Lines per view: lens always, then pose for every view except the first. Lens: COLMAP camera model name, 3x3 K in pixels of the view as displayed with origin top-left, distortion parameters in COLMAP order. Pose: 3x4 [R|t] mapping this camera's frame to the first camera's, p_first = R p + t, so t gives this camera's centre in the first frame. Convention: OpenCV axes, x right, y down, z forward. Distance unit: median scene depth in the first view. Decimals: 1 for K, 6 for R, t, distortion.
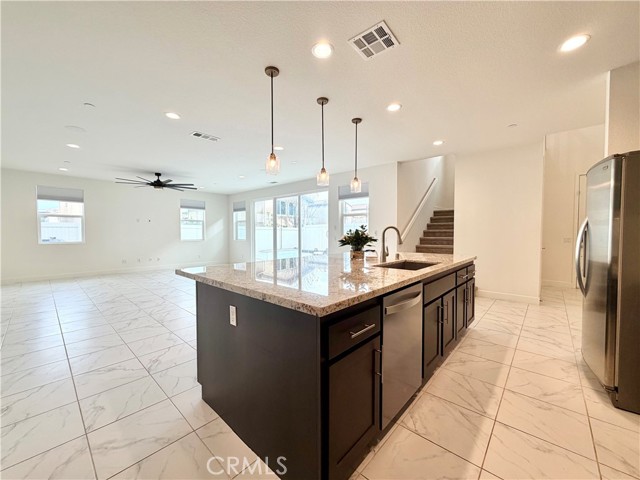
lens RADIAL K [[254.9, 0, 317.5], [0, 254.9, 240.5], [0, 0, 1]] dist [0.000034, 0.000248]
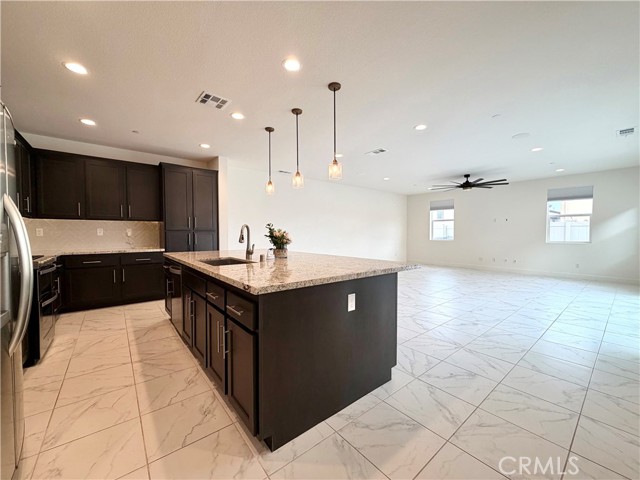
lens RADIAL K [[254.9, 0, 317.5], [0, 254.9, 240.5], [0, 0, 1]] dist [0.000034, 0.000248]
pose [[-0.153051, 0.029681, -0.987772, 1.095596], [-0.031805, 0.998883, 0.034943, -0.031870], [0.987706, 0.036764, -0.151936, 1.261437]]
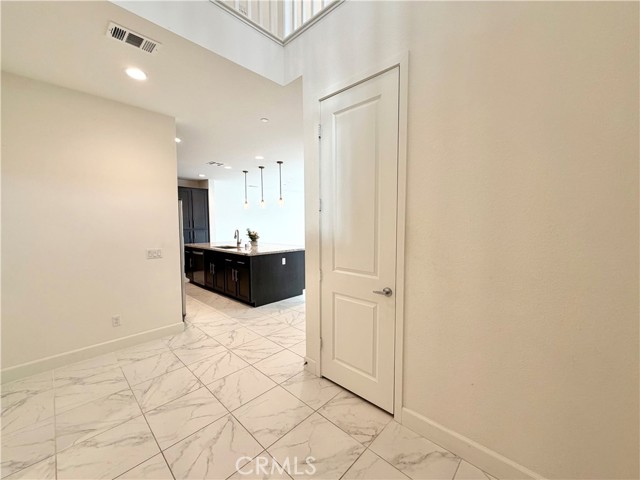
lens RADIAL K [[254.9, 0, 317.5], [0, 254.9, 240.5], [0, 0, 1]] dist [0.000034, 0.000248]
pose [[-0.023379, 0.067099, -0.997472, 2.068921], [-0.029256, 0.997272, 0.067771, -0.110780], [0.999299, 0.030766, -0.021352, 1.496352]]
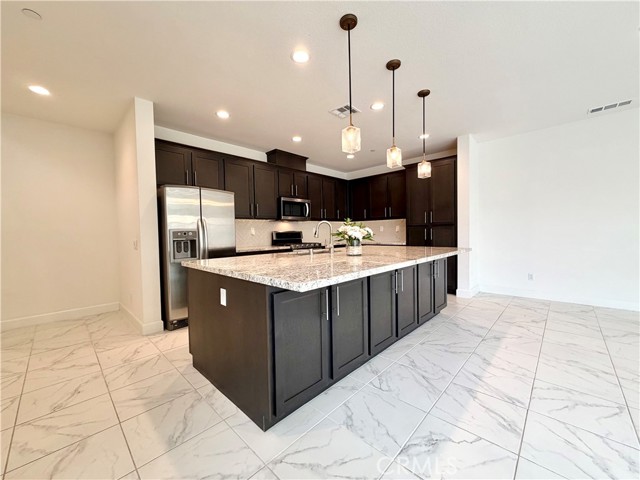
lens RADIAL K [[254.9, 0, 317.5], [0, 254.9, 240.5], [0, 0, 1]] dist [0.000034, 0.000248]
pose [[-0.999261, 0.020139, 0.032724, 0.240961], [0.022138, 0.997835, 0.061925, -0.036868], [-0.031406, 0.062604, -0.997544, 1.853612]]
